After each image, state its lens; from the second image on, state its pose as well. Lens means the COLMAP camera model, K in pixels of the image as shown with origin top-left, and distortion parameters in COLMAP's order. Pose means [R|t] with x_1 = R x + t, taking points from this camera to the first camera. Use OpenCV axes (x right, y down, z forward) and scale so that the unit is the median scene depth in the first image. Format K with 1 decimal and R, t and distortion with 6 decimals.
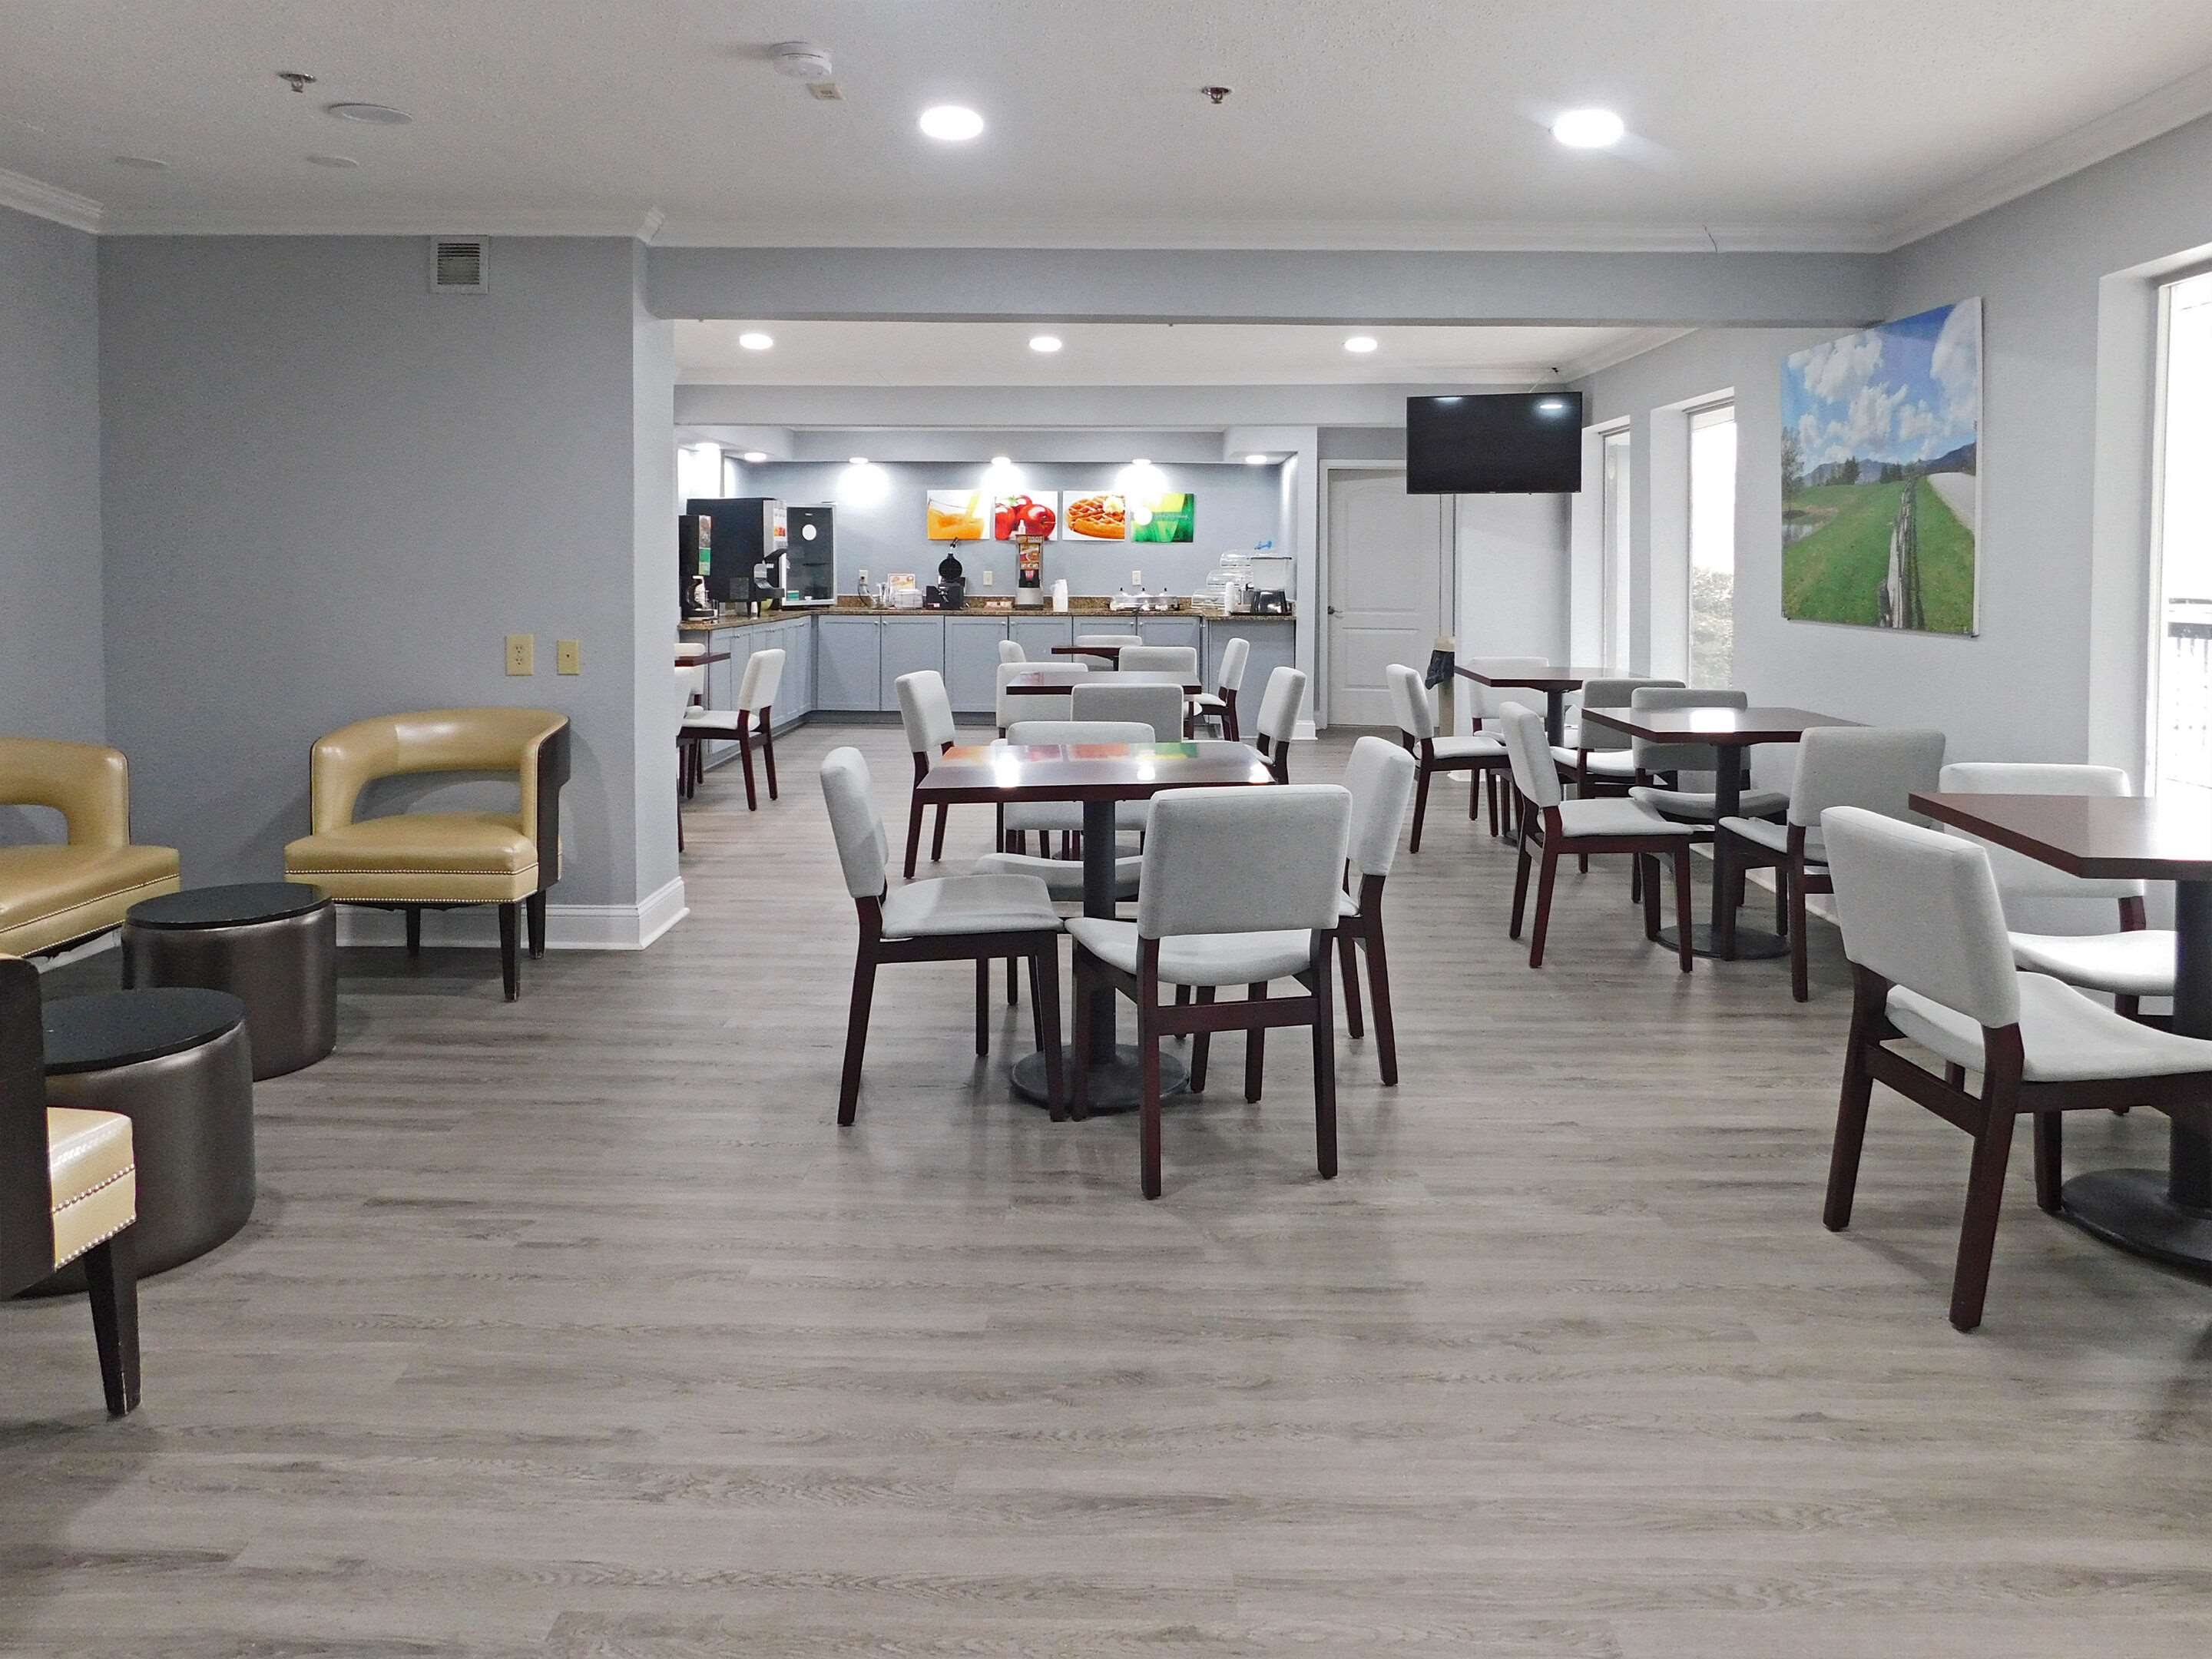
lens RADIAL K [[1547.5, 0, 1106.5], [0, 1547.5, 921.0], [0, 0, 1]] dist [-0.003676, 0.004168]
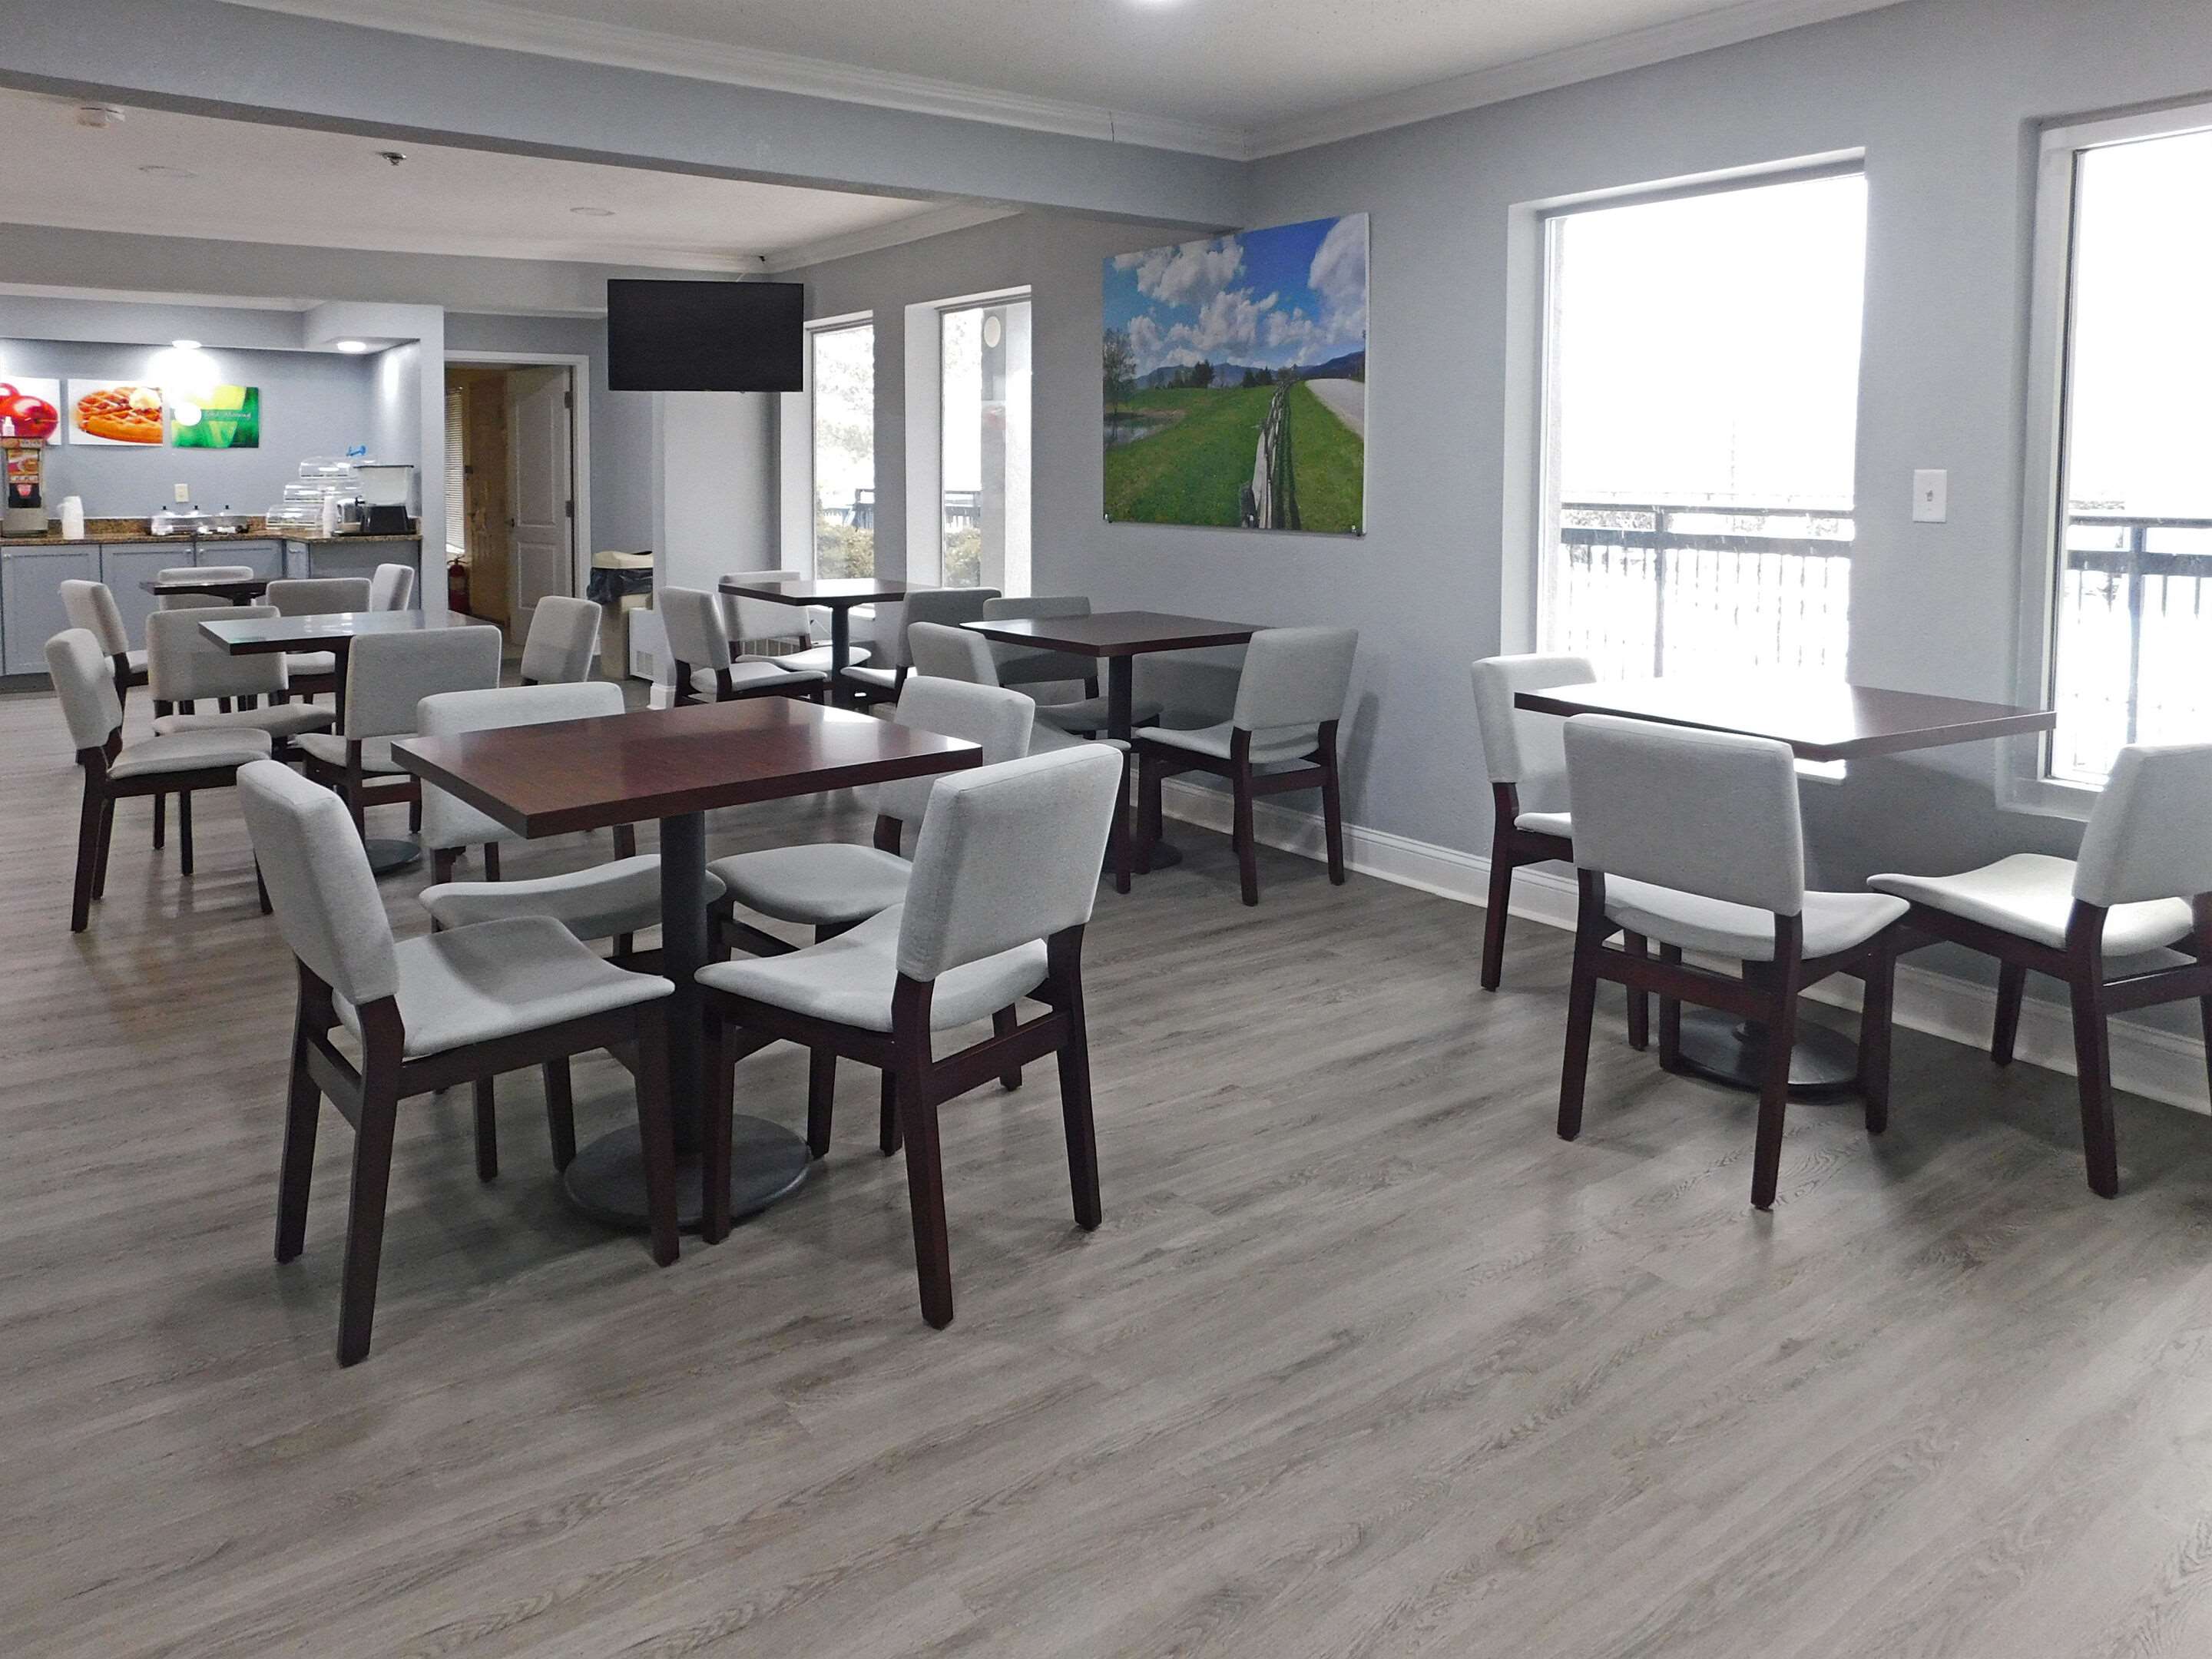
lens RADIAL K [[1584.4, 0, 1106.0], [0, 1584.4, 829.5], [0, 0, 1]] dist [-0.076150, 0.071062]
pose [[0.799480, -0.136030, 0.585088, -0.210130], [0.137508, 0.989602, 0.042183, -0.050696], [-0.584742, 0.046730, 0.809872, 0.223701]]
